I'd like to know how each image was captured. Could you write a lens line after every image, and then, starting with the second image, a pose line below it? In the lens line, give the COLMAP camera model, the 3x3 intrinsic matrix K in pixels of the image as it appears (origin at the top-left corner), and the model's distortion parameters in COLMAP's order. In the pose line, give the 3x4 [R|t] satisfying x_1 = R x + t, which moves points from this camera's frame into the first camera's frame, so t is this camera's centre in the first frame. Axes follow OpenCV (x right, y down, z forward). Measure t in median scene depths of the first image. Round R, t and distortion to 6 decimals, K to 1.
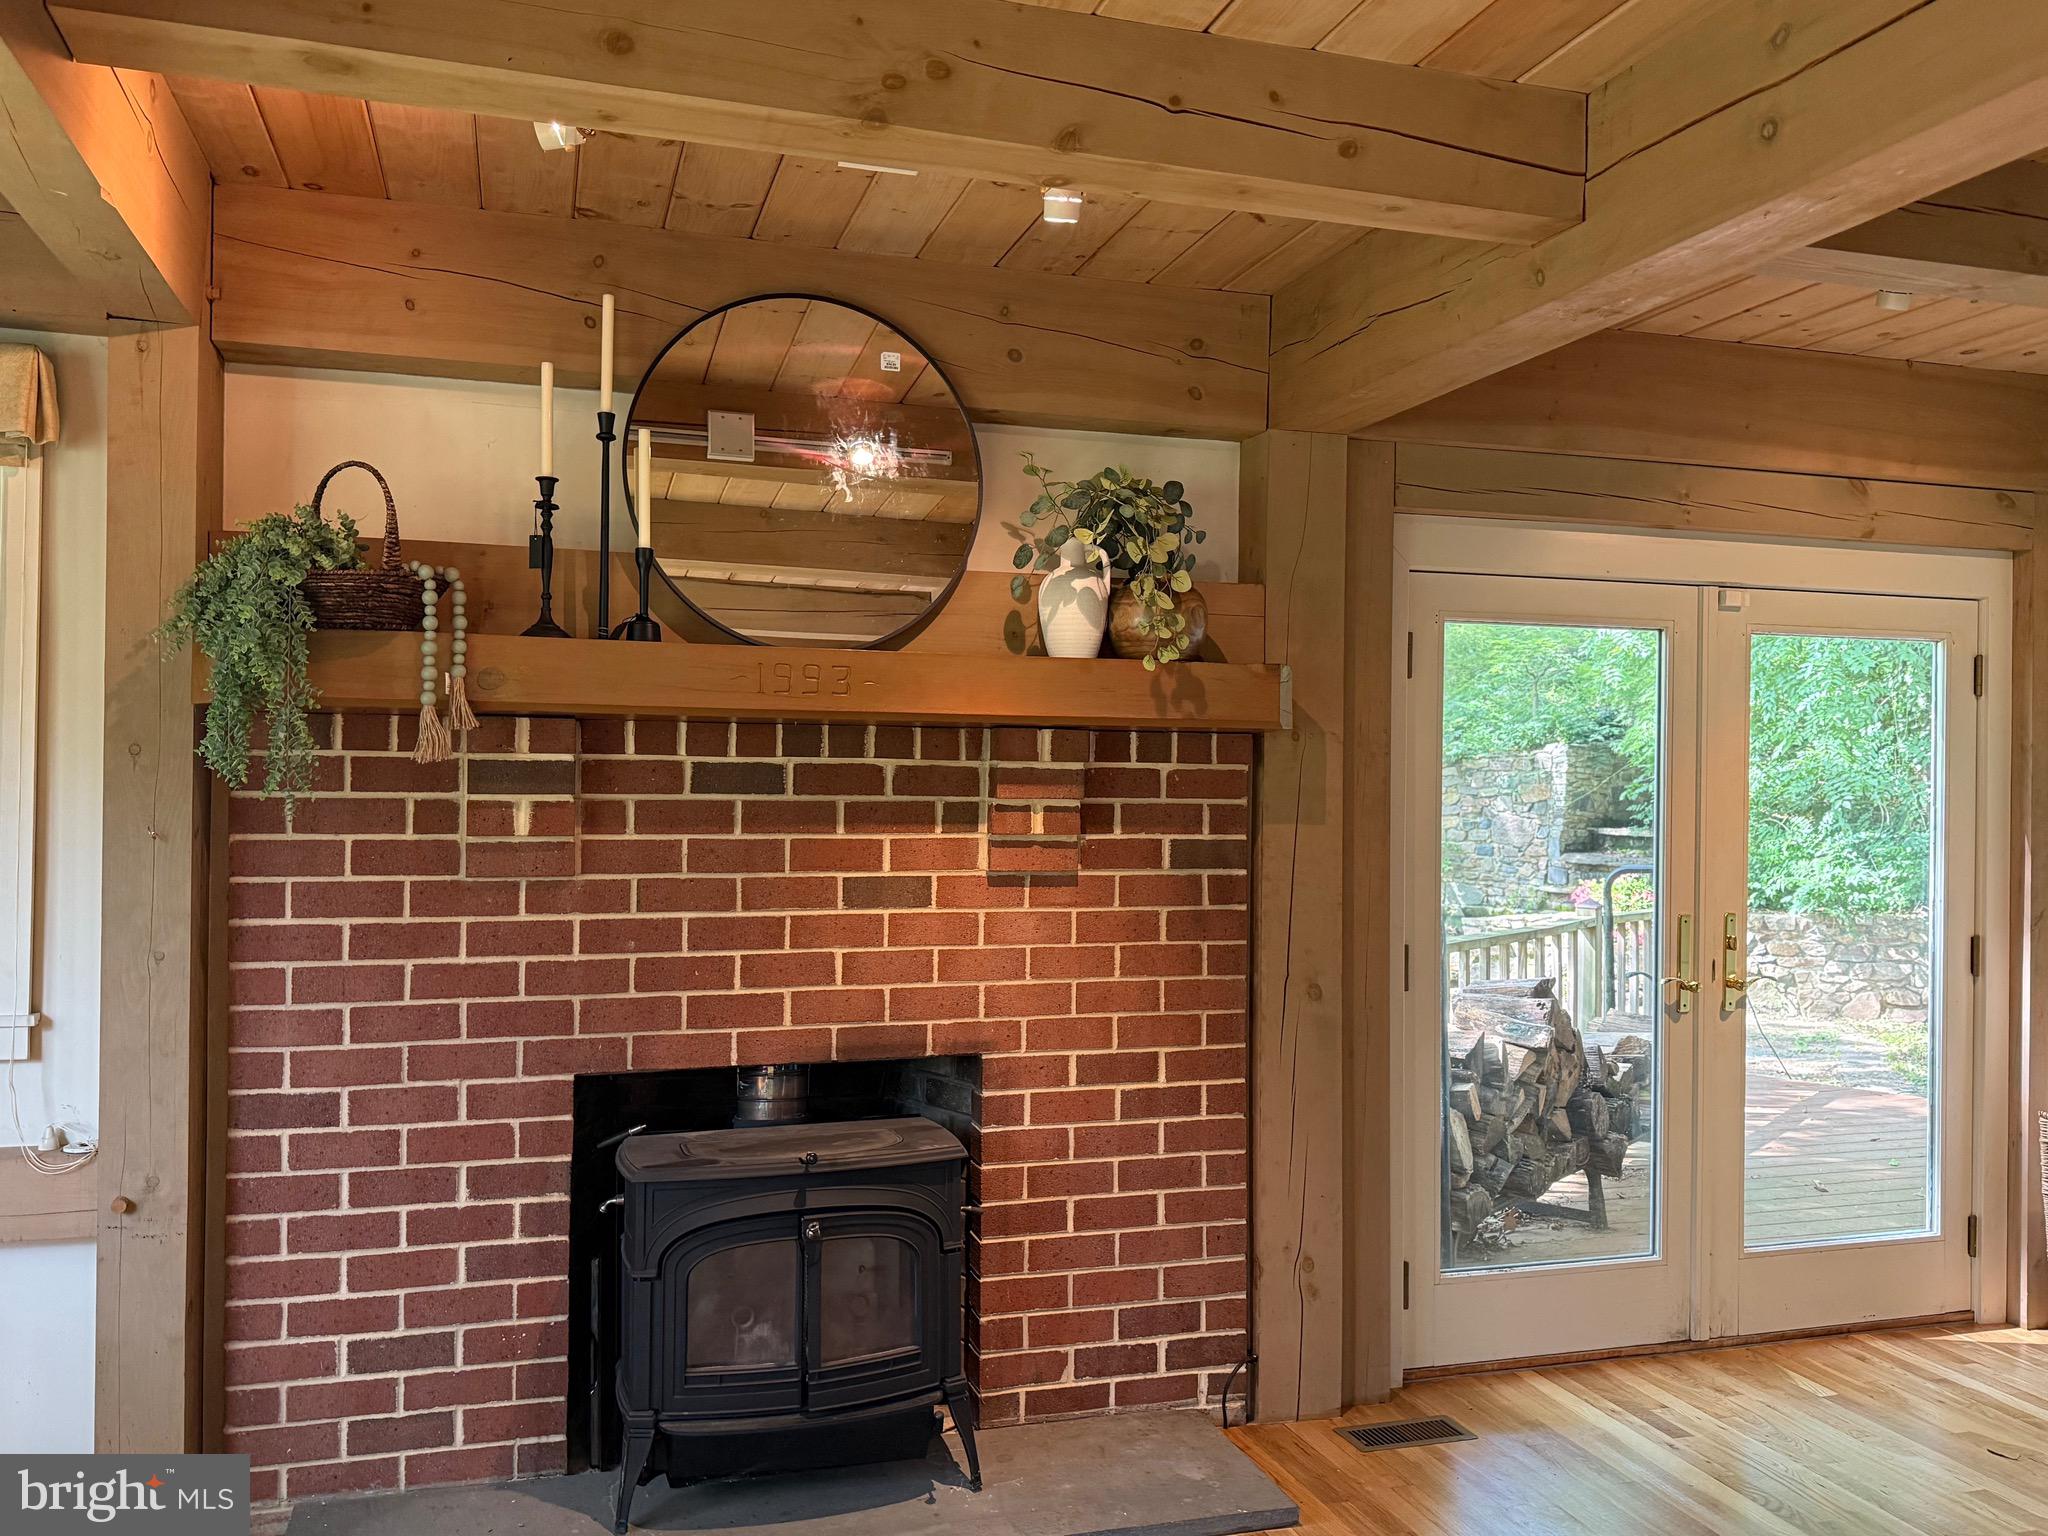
lens RADIAL K [[1622.8, 0, 1021.7], [0, 1622.8, 767.3], [0, 0, 1]] dist [0.074086, -0.108473]
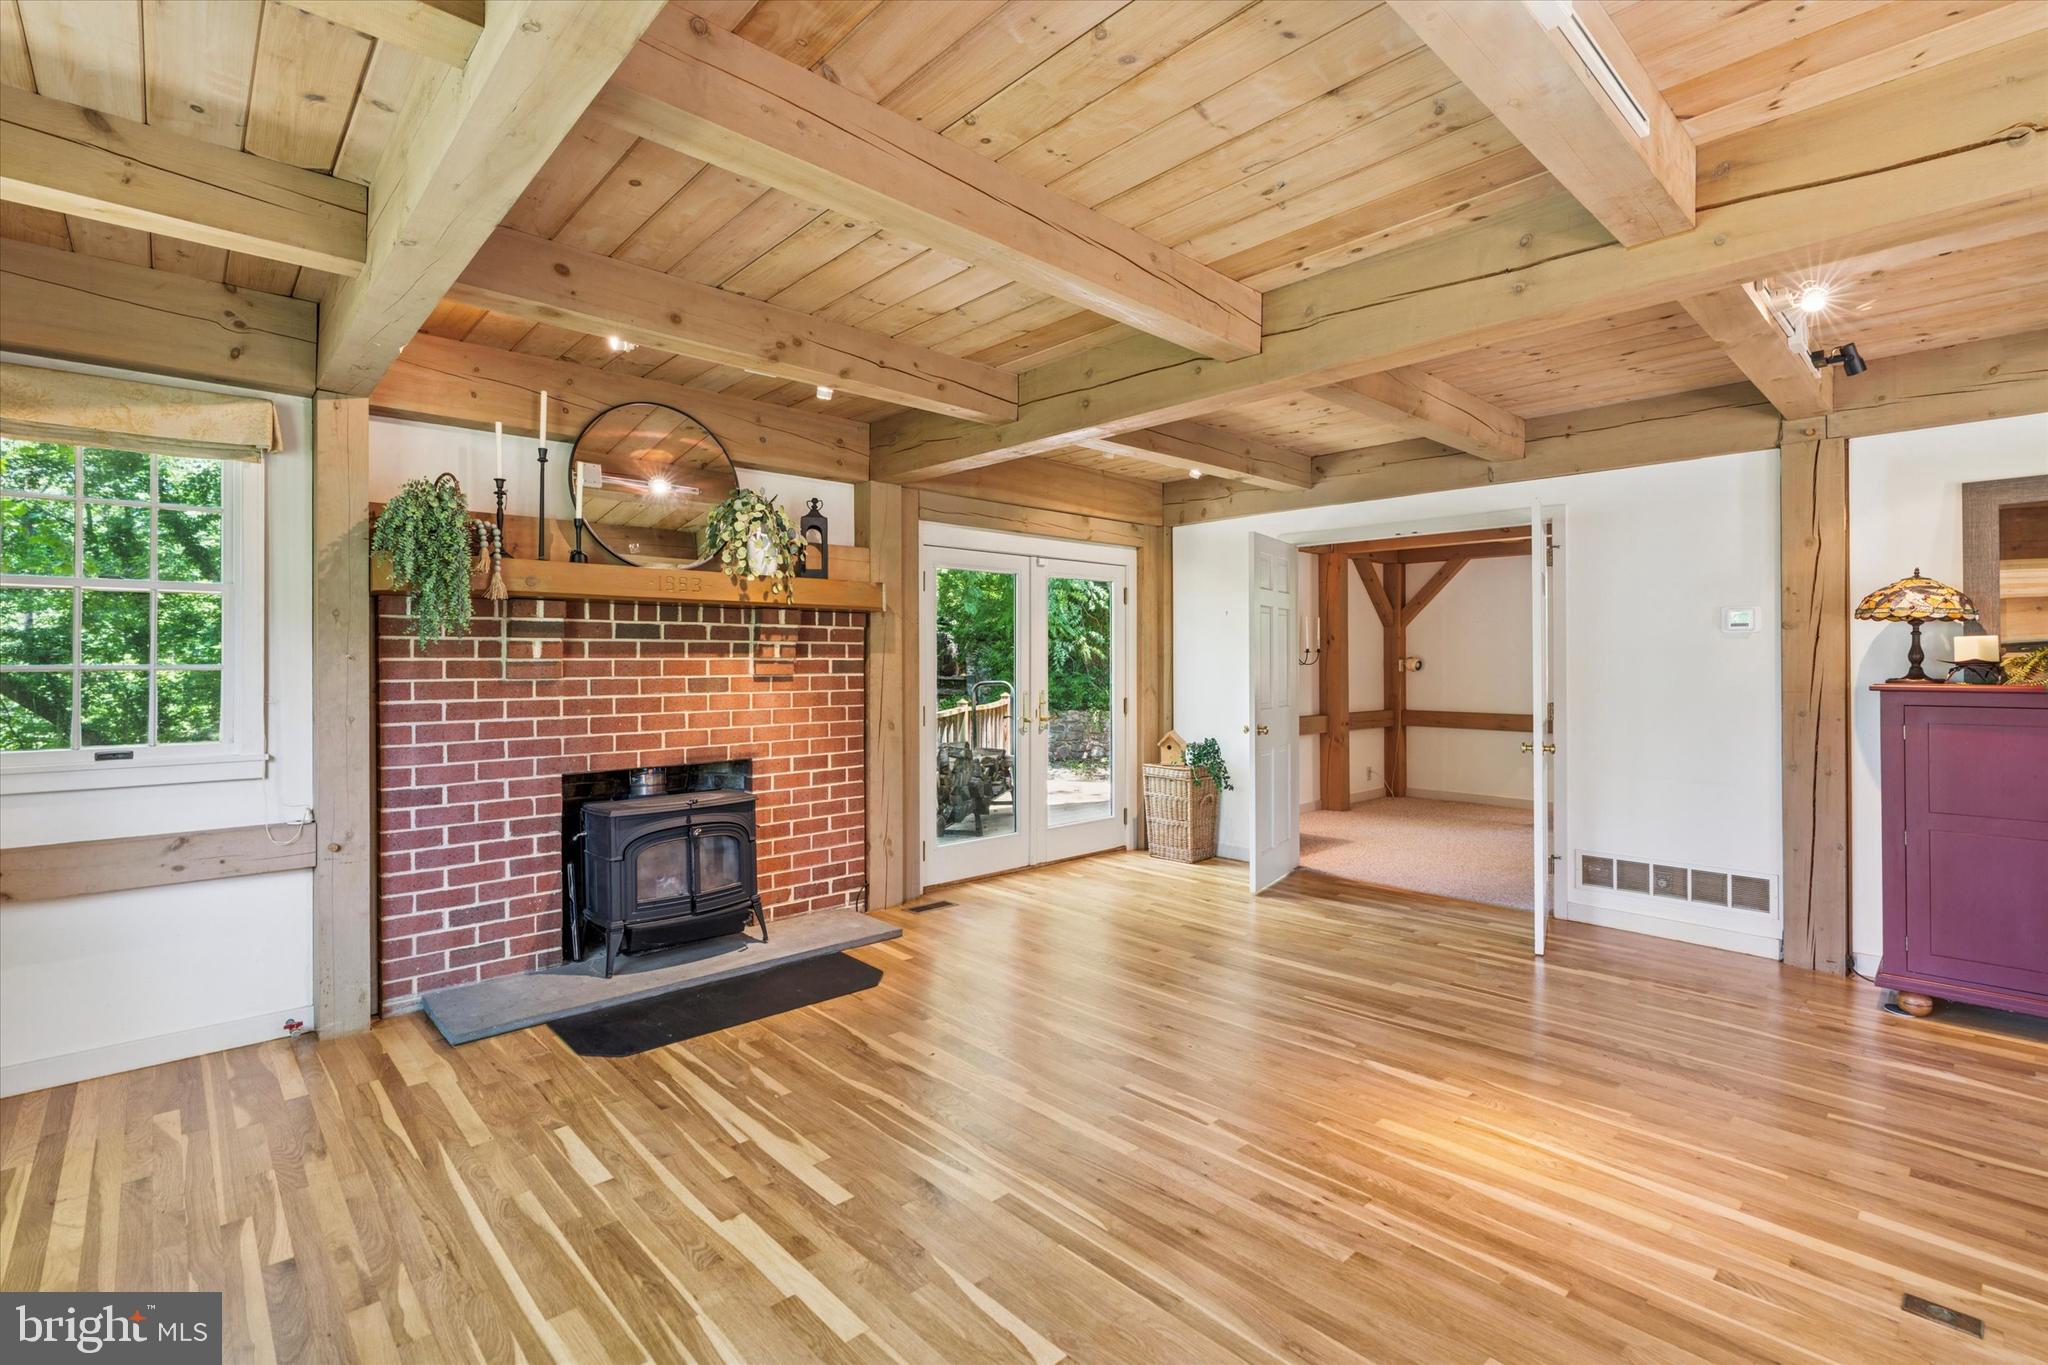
lens RADIAL K [[935.9, 0, 1027.8], [0, 935.9, 657.0], [0, 0, 1]] dist [-0.005478, -0.000137]
pose [[0.897767, -0.011061, 0.440332, -0.249939], [0.007540, 0.999924, 0.009745, 0.031245], [-0.440406, -0.005429, 0.897782, -0.301823]]
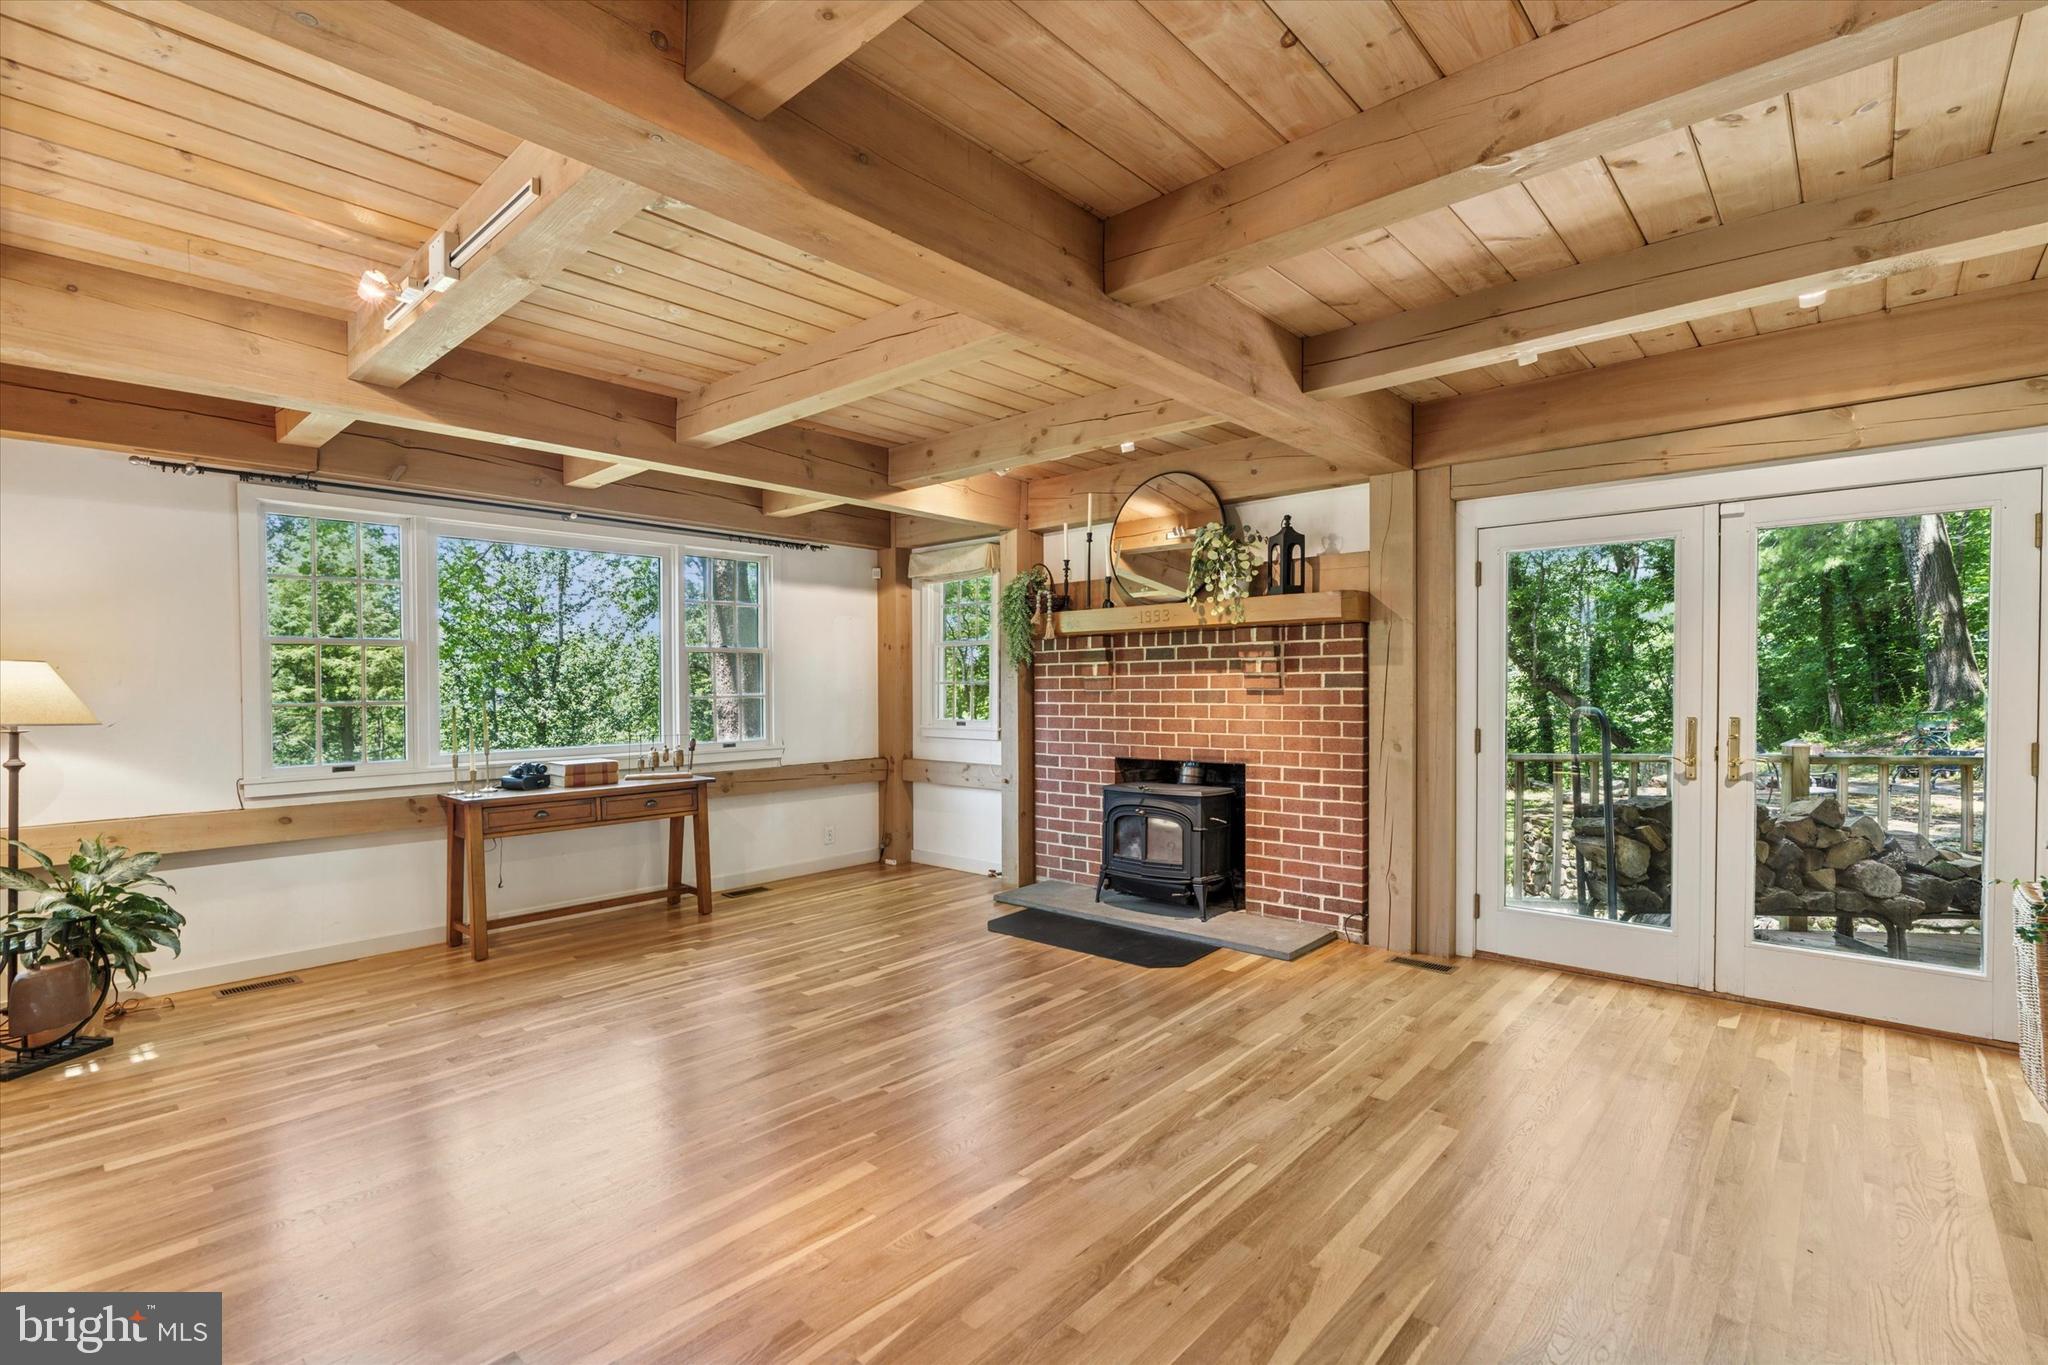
lens RADIAL K [[935.9, 0, 1014.1], [0, 935.9, 698.3], [0, 0, 1]] dist [-0.005478, -0.000137]
pose [[0.511922, -0.001333, -0.859031, 1.024164], [0.026842, 0.999535, 0.014445, 0.050601], [0.858612, -0.030453, 0.511720, -0.011330]]
